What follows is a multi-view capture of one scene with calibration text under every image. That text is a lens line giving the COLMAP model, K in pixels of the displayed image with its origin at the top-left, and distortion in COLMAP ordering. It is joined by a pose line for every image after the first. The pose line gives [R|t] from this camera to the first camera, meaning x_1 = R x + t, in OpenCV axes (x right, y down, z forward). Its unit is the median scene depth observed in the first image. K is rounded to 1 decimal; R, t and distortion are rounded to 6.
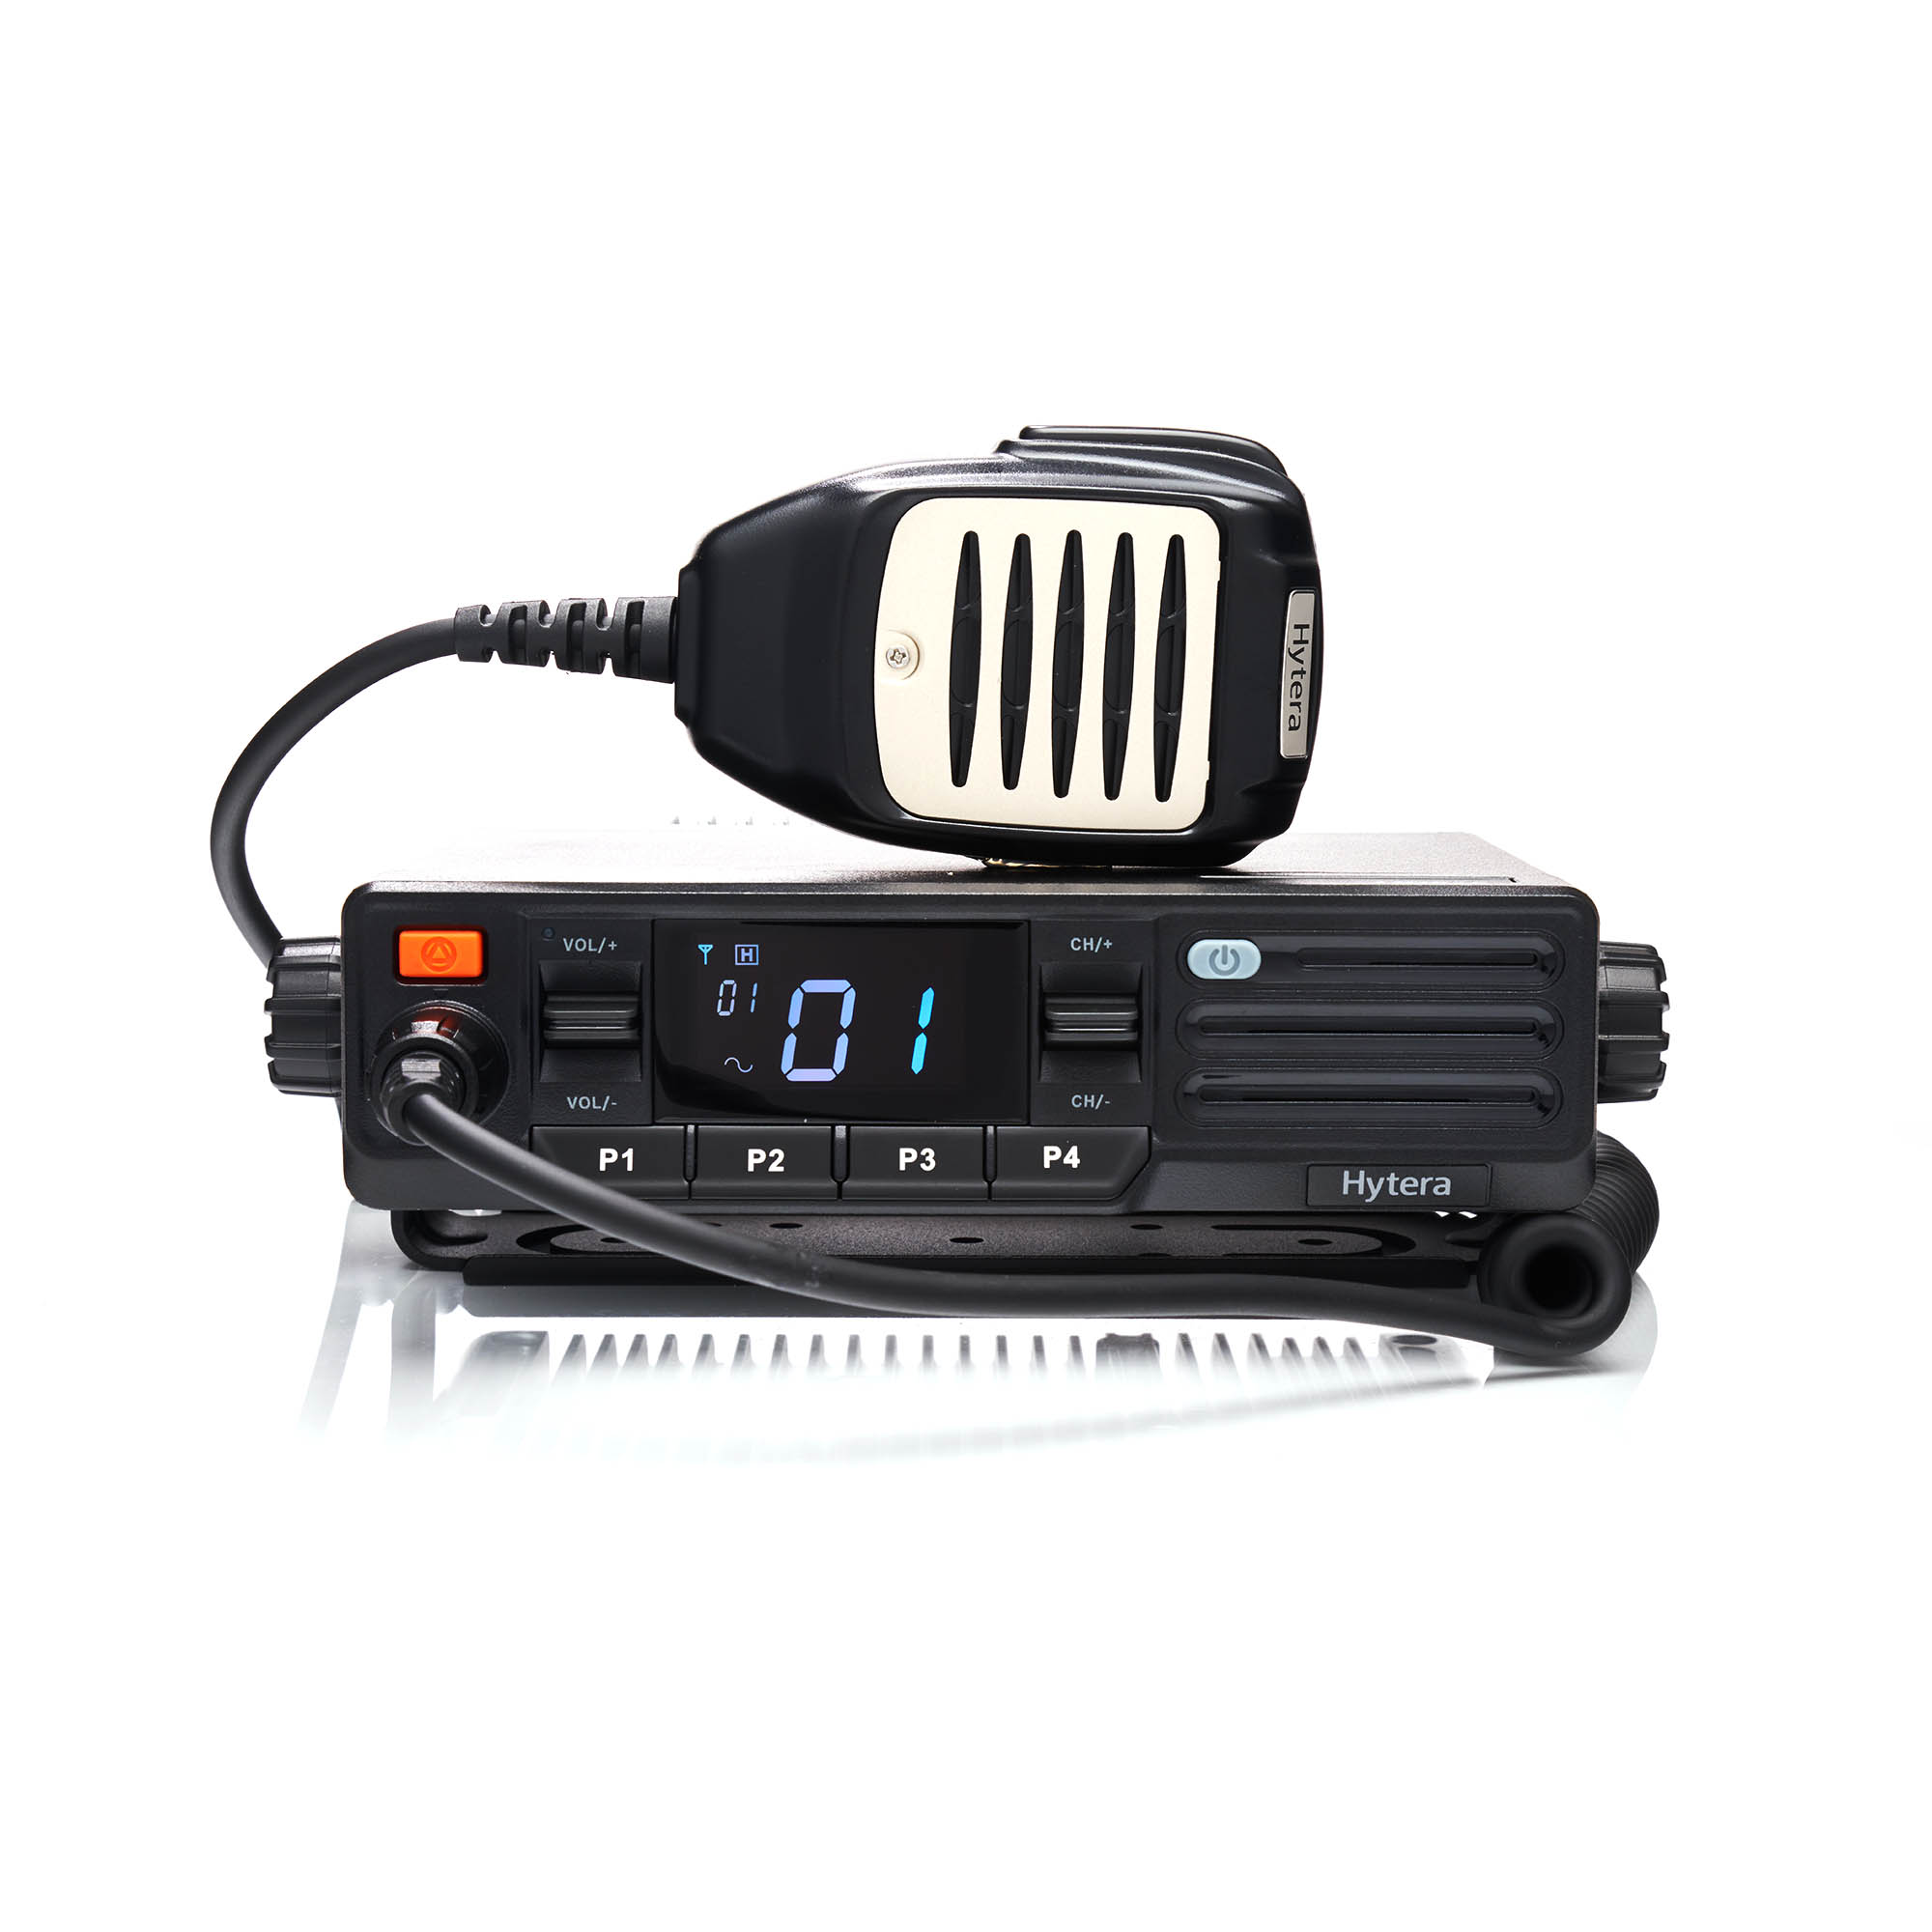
lens RADIAL K [[4087.6, 0, 966.0], [0, 4087.6, 966.0], [0, 0, 1]] dist [0.041871, 0.024589]
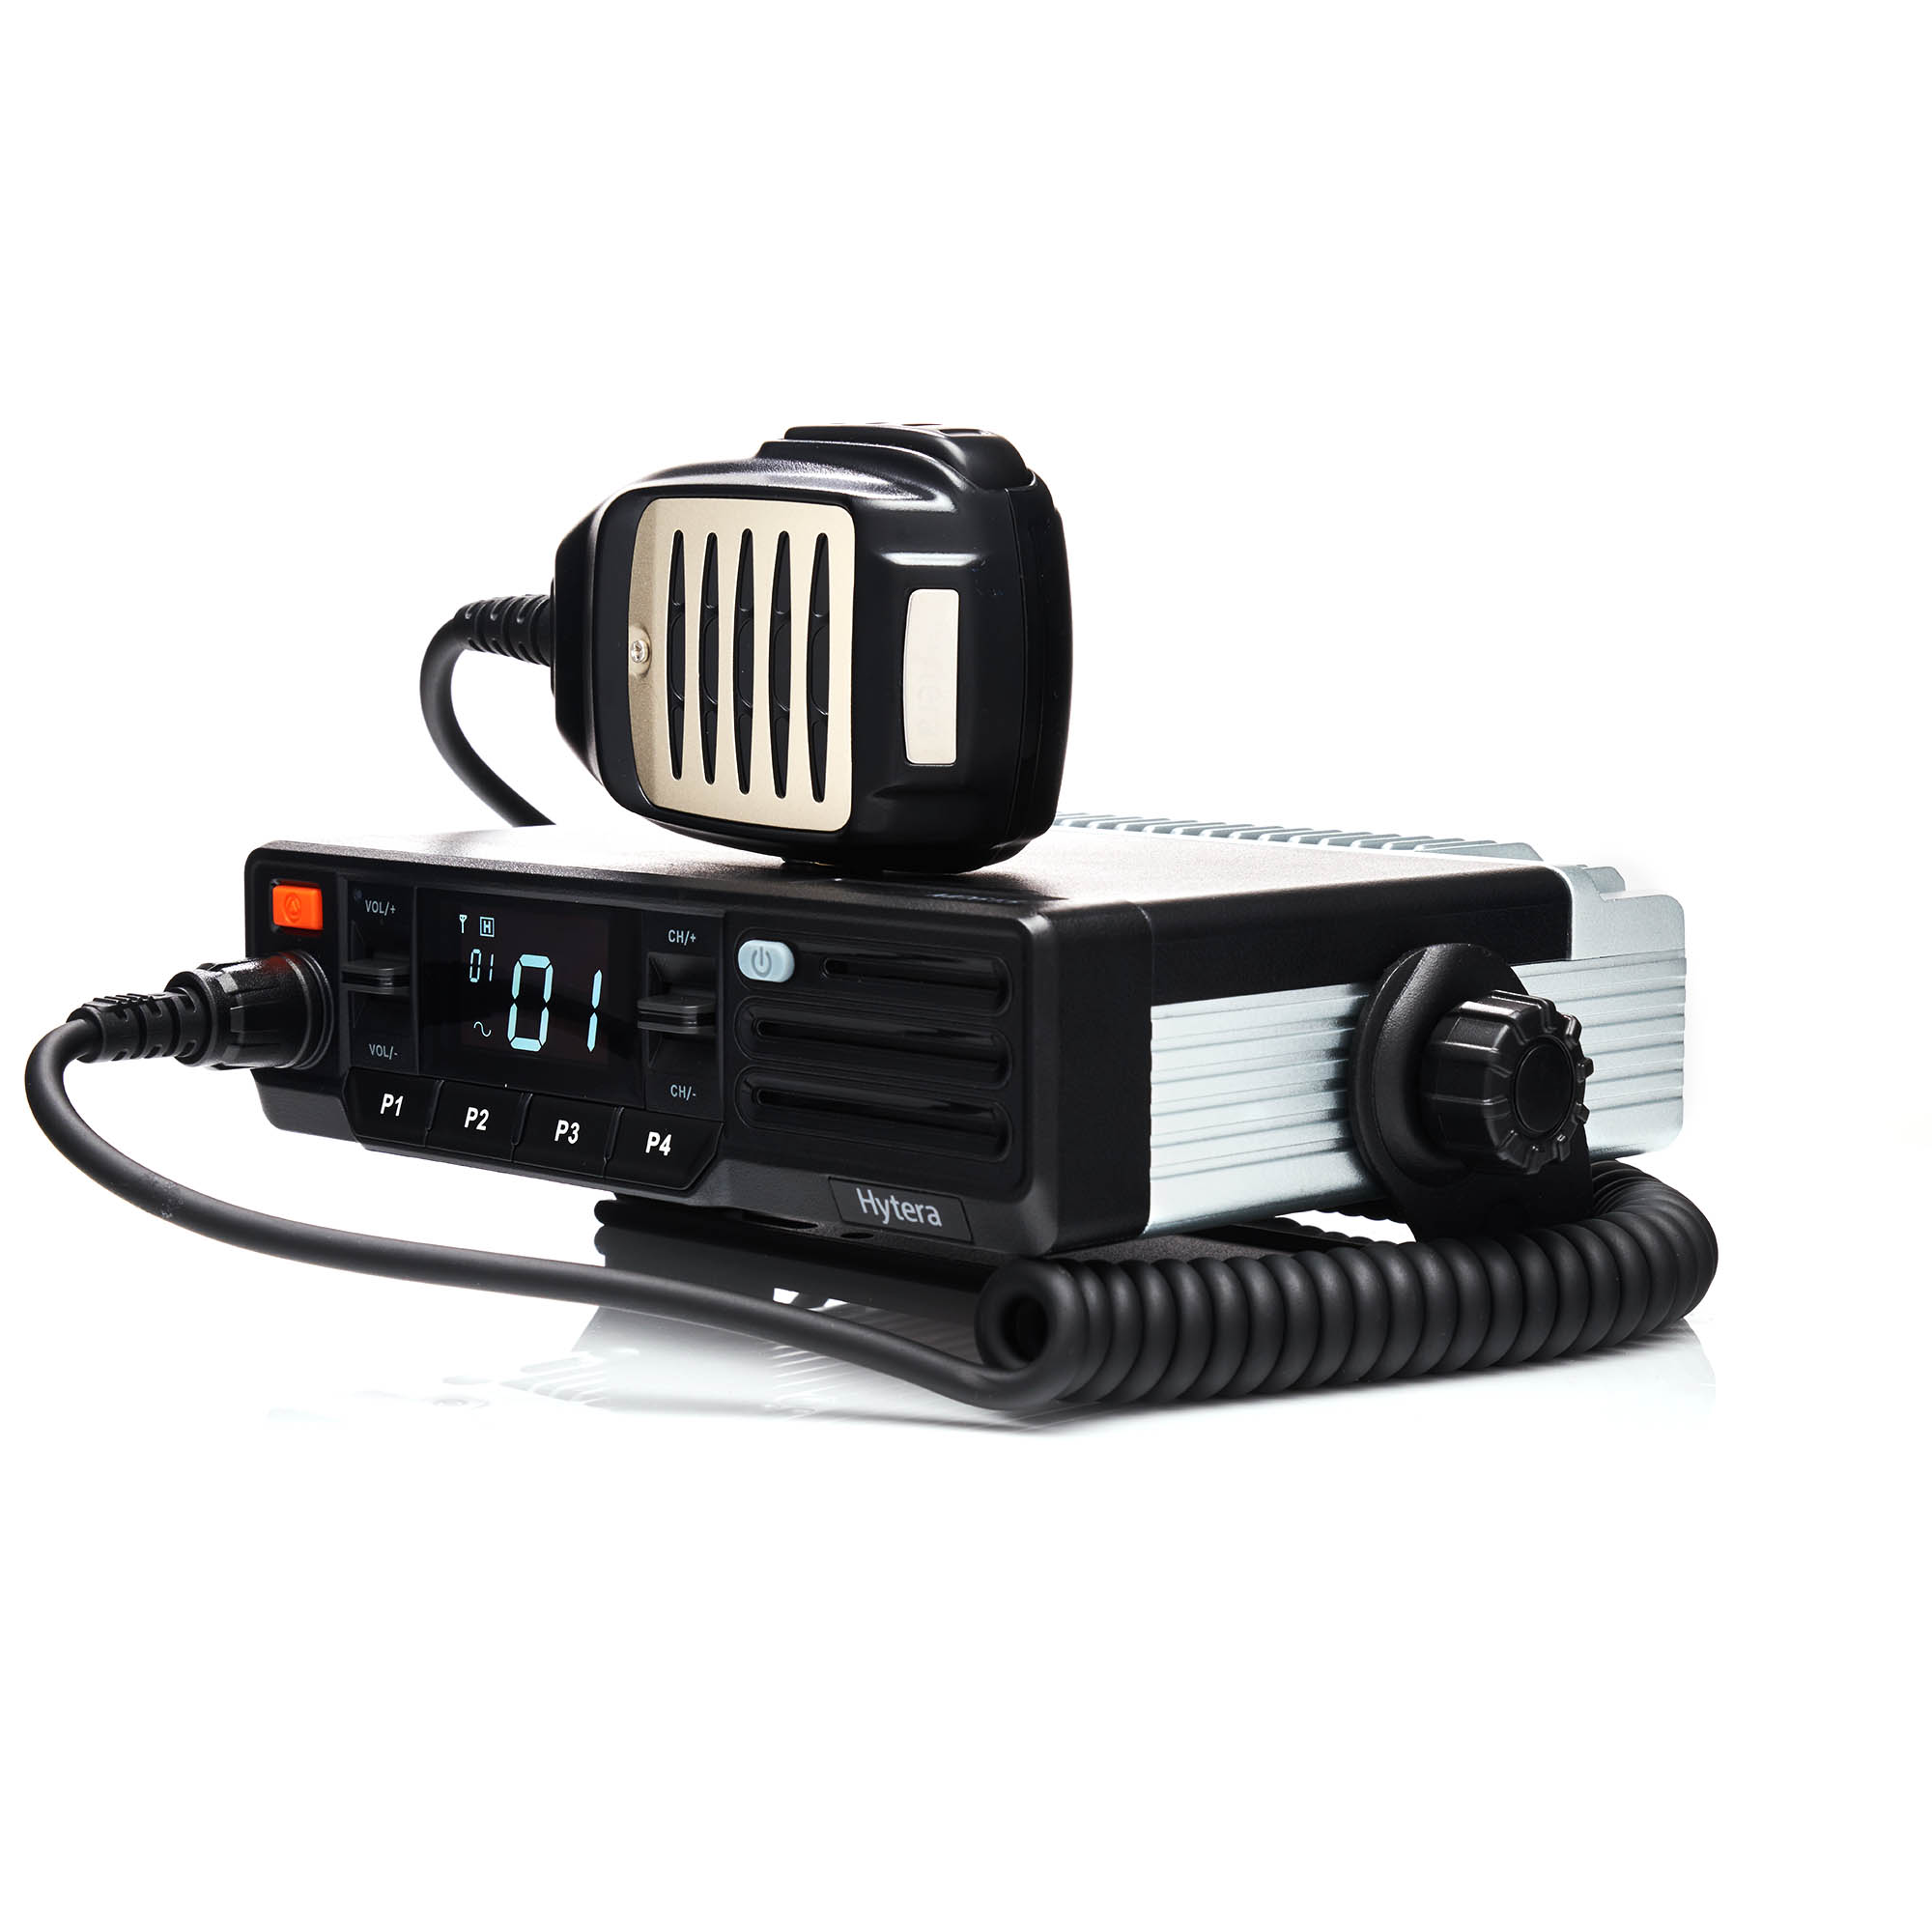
lens RADIAL K [[4087.6, 0, 966.0], [0, 4087.6, 966.0], [0, 0, 1]] dist [0.041871, 0.024589]
pose [[0.718893, 0.071553, -0.691428, 0.776305], [-0.079315, 0.996635, 0.020673, -0.024503], [0.690581, 0.039979, 0.722149, 0.313932]]
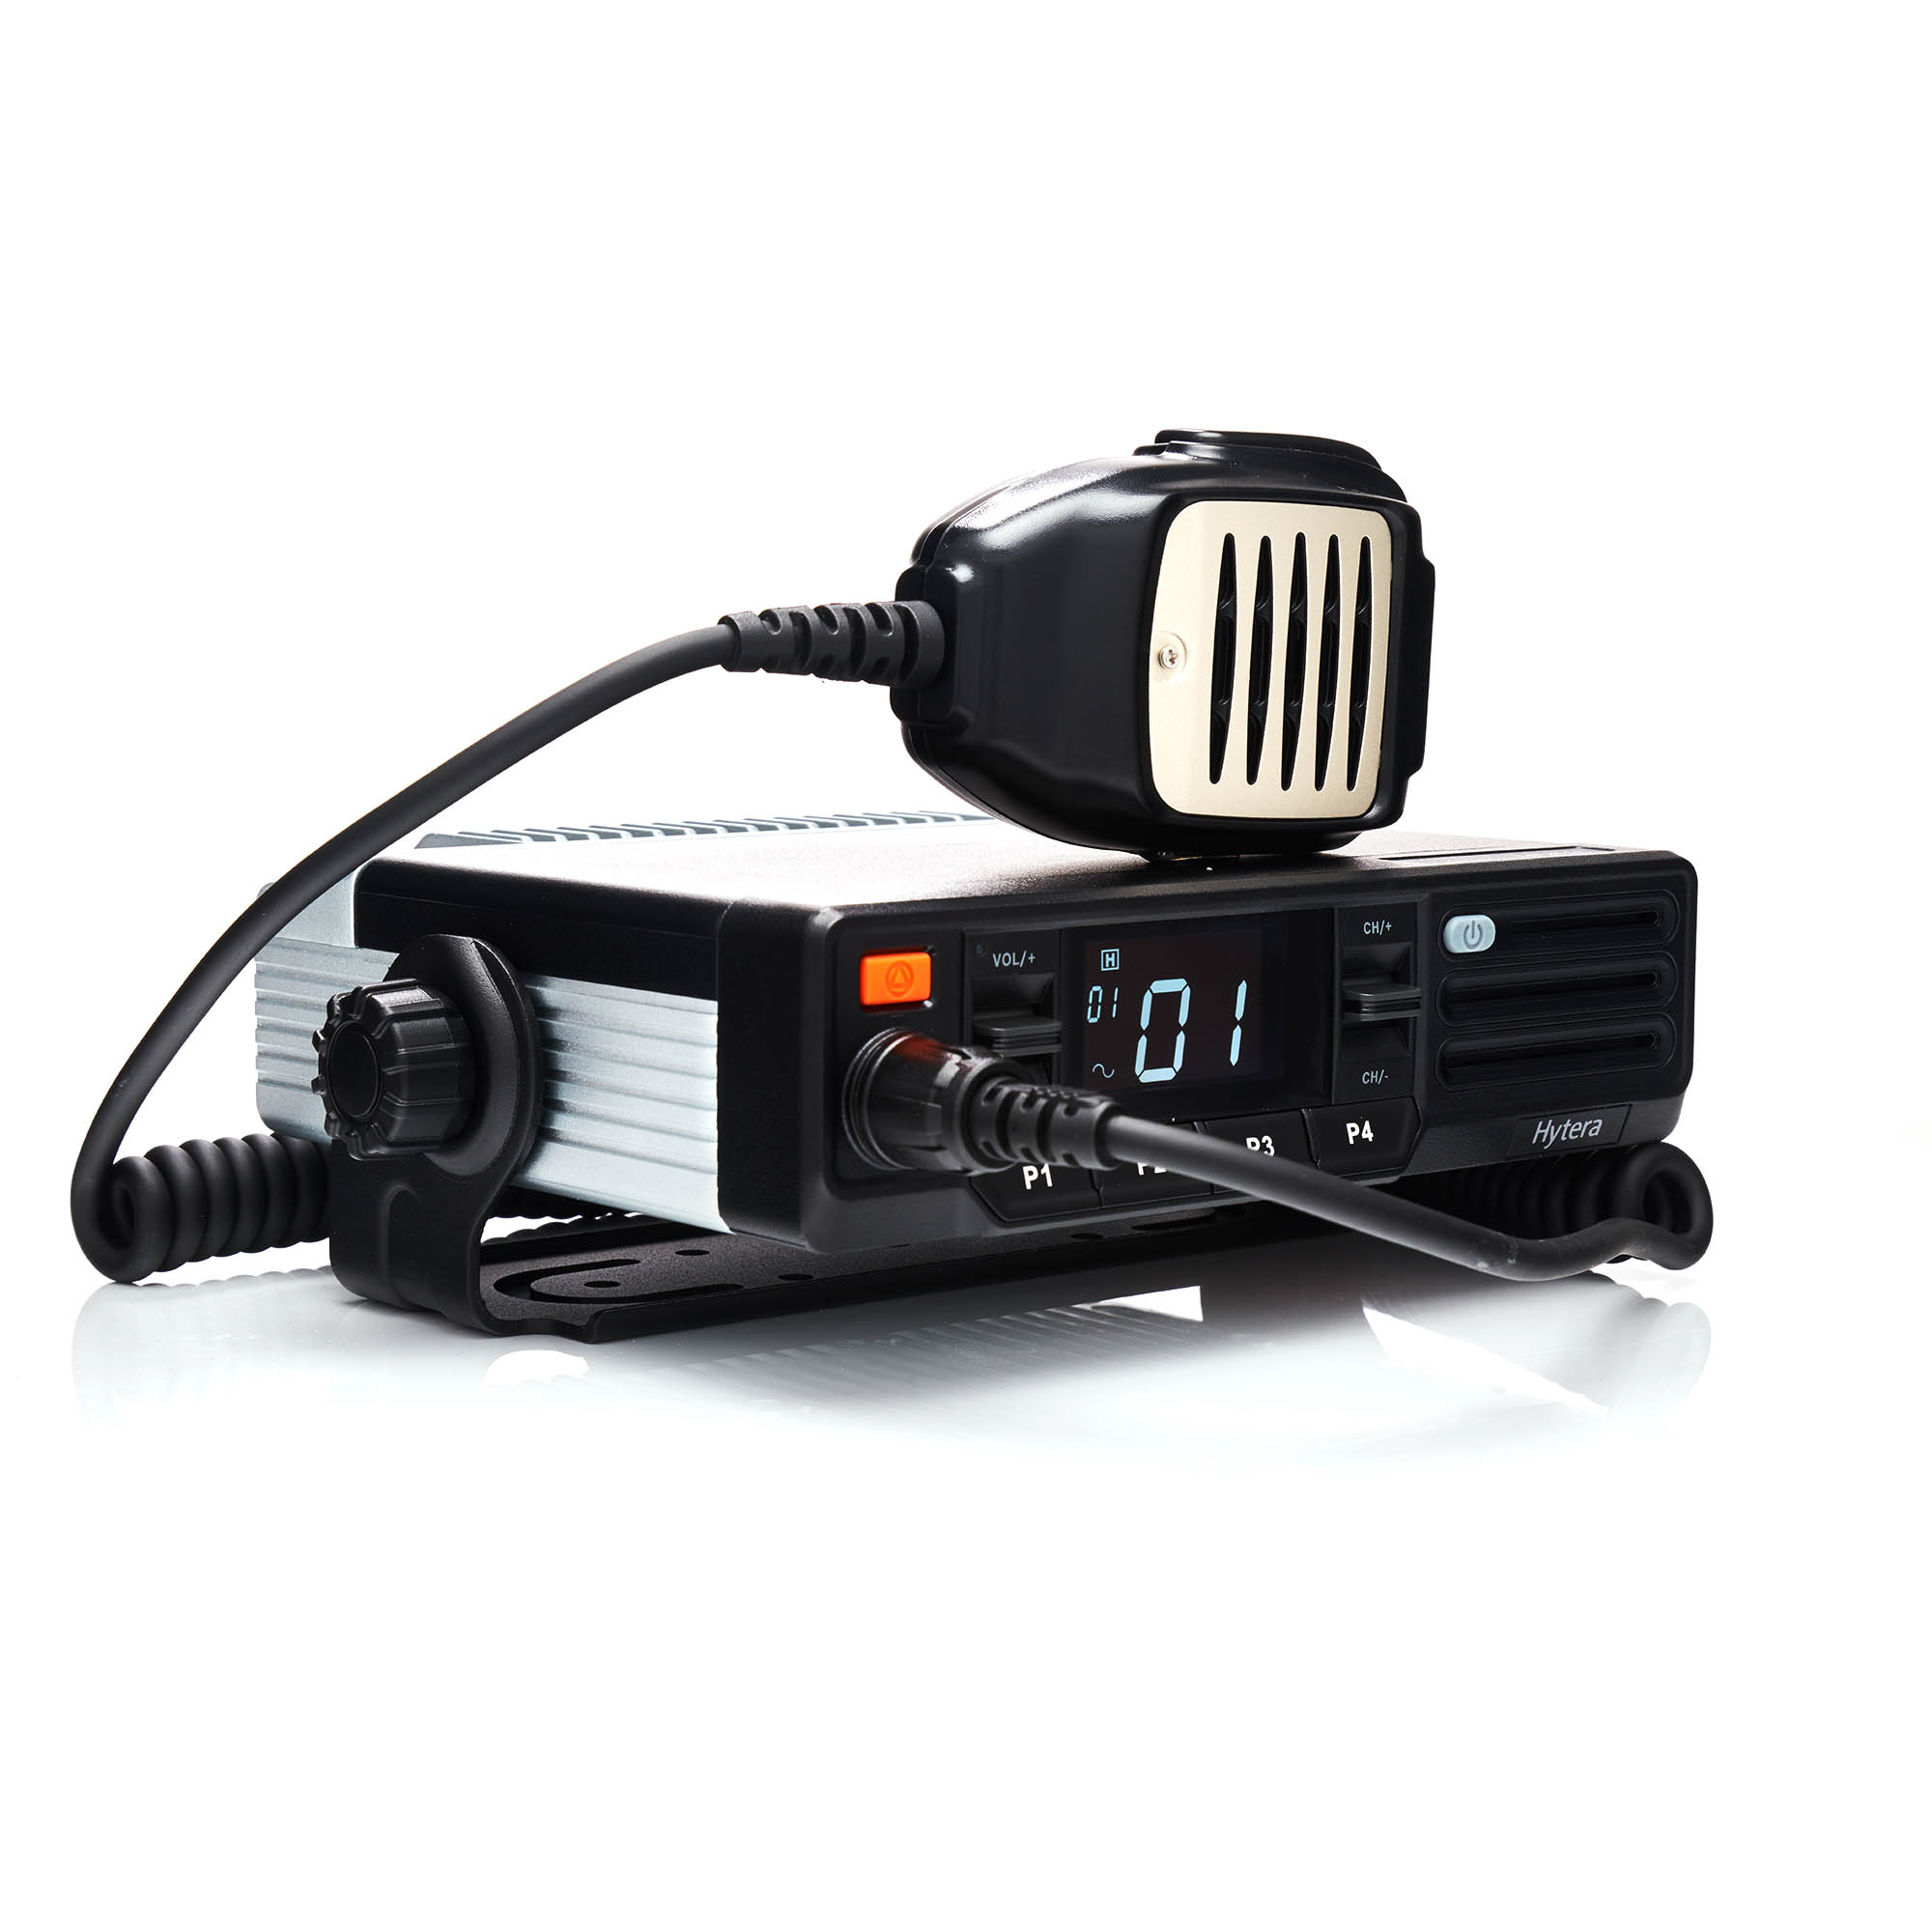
lens RADIAL K [[4087.6, 0, 966.0], [0, 4087.6, 966.0], [0, 0, 1]] dist [0.041871, 0.024589]
pose [[0.771402, -0.066074, 0.632909, -0.710306], [0.065287, 0.997564, 0.024569, -0.027931], [-0.632990, 0.022368, 0.773836, 0.251592]]
